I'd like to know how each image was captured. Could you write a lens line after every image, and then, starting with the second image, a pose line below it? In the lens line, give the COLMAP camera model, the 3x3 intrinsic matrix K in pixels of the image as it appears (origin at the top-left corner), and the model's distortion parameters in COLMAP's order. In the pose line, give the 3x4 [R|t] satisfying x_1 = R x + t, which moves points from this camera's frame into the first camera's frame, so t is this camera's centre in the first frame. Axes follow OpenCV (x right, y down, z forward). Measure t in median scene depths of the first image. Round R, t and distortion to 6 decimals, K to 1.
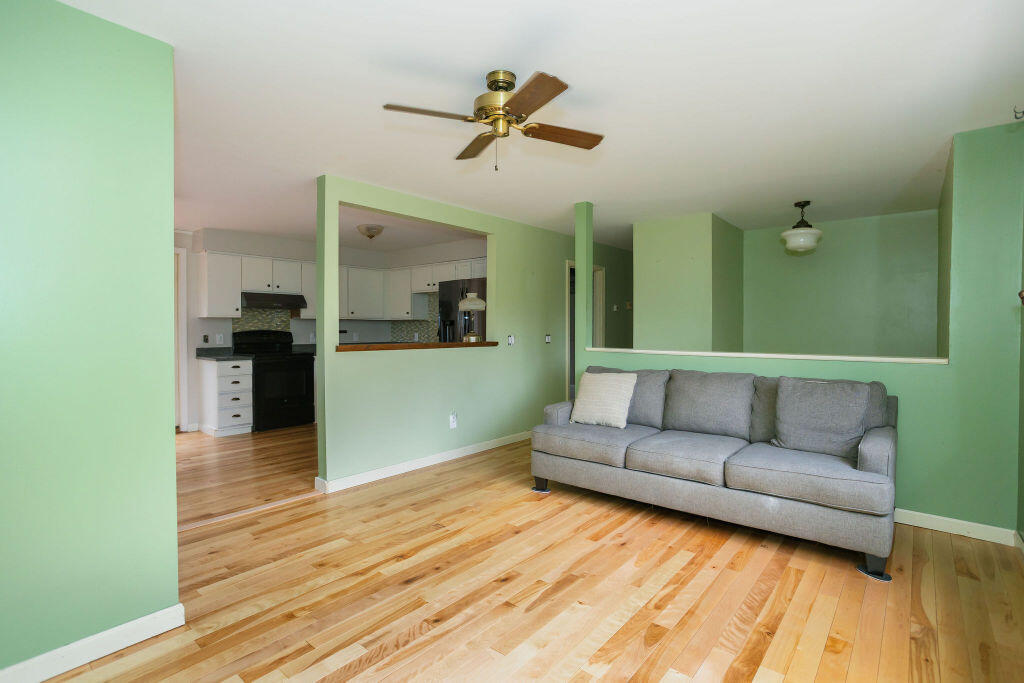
lens RADIAL K [[504.5, 0, 506.8], [0, 504.5, 329.7], [0, 0, 1]] dist [-0.042543, 0.000024]
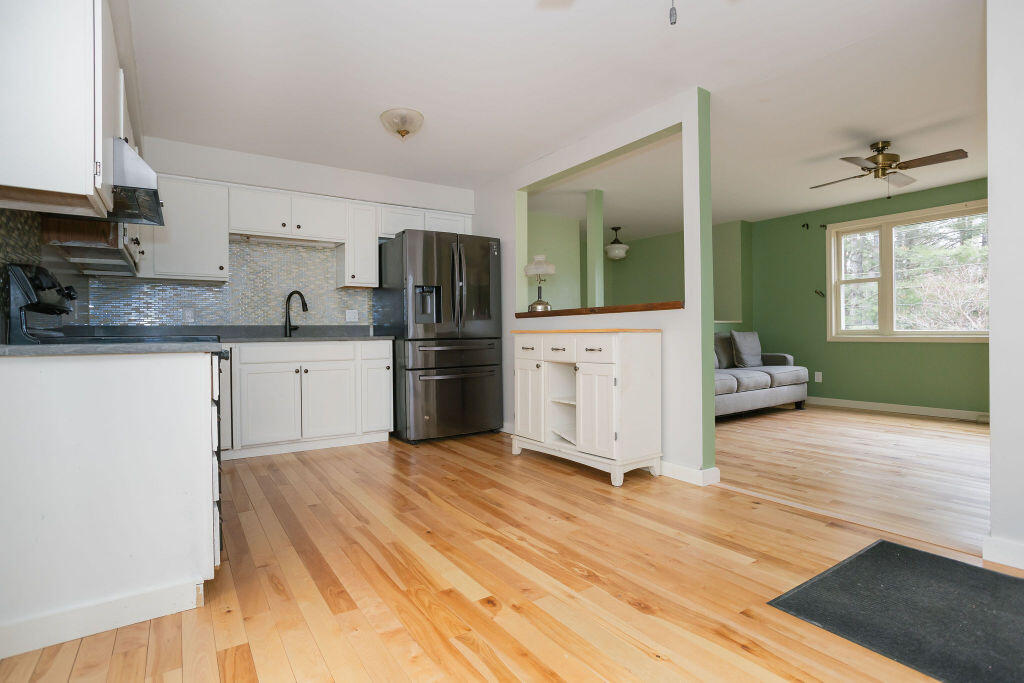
lens RADIAL K [[509.5, 0, 531.3], [0, 509.5, 327.4], [0, 0, 1]] dist [-0.063717, 0.041683]
pose [[0.252516, 0.006859, 0.967568, -0.773012], [0.016294, 0.999803, -0.011340, 0.050940], [-0.967456, 0.018629, 0.252354, 0.679323]]
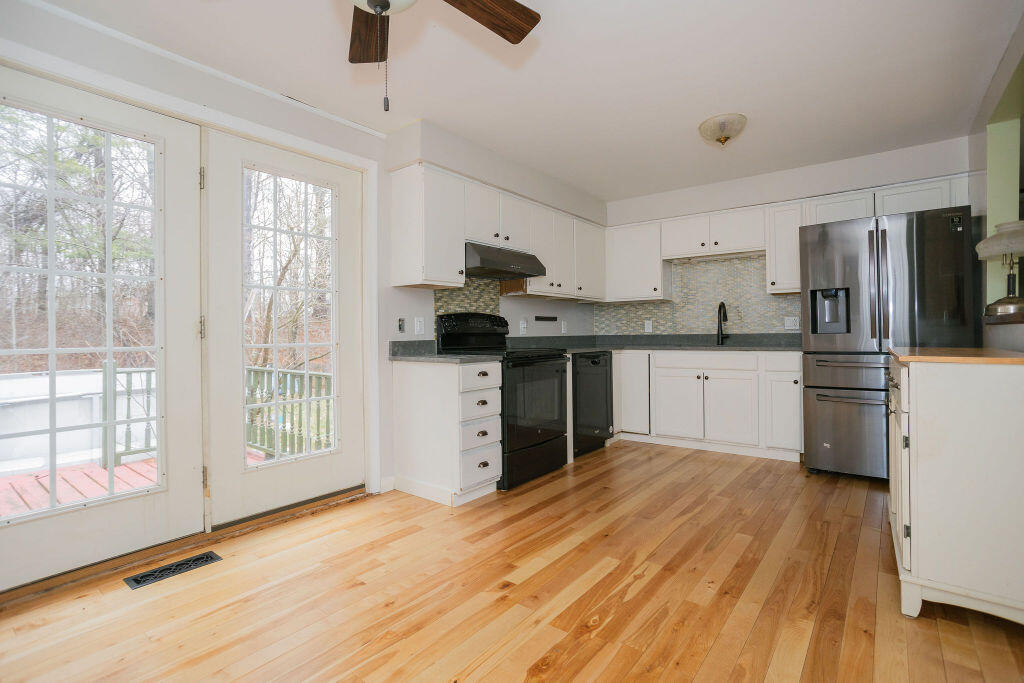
lens RADIAL K [[509.5, 0, 531.3], [0, 509.5, 327.4], [0, 0, 1]] dist [-0.063717, 0.041683]
pose [[0.998716, -0.011063, 0.049439, -0.487842], [0.011825, 0.999815, -0.015143, 0.031464], [-0.049262, 0.015708, 0.998662, 0.419336]]
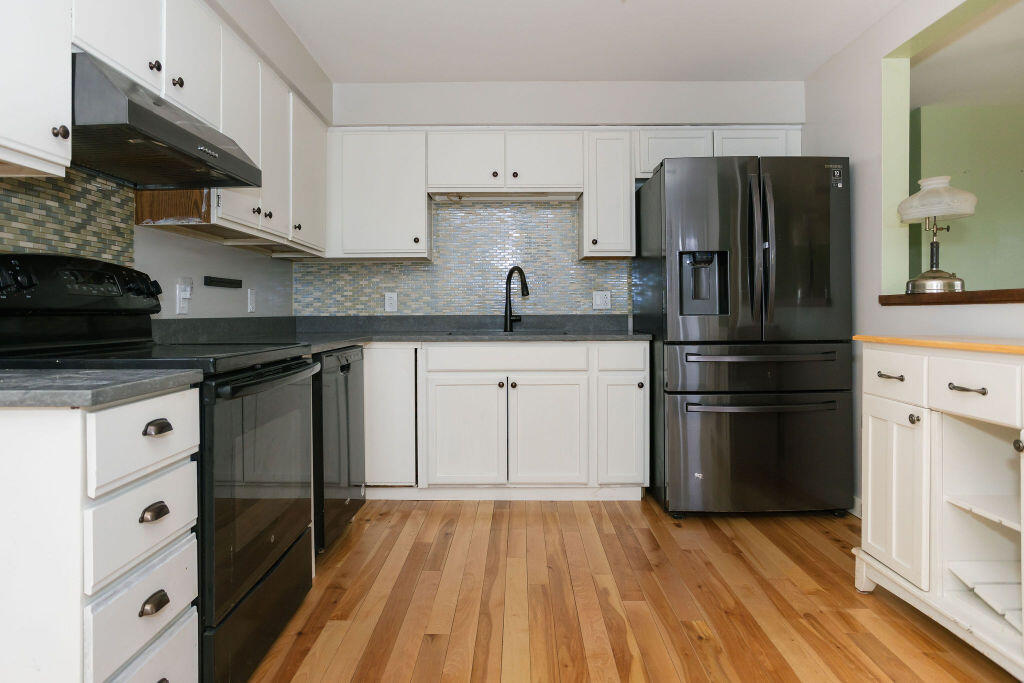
lens RADIAL K [[615.5, 0, 510.2], [0, 615.5, 307.6], [0, 0, 1]] dist [-0.026467, 0.003478]
pose [[0.779372, 0.001162, 0.626561, -0.550929], [0.005761, 0.999943, -0.009021, 0.031313], [-0.626535, 0.010640, 0.779320, 0.706715]]
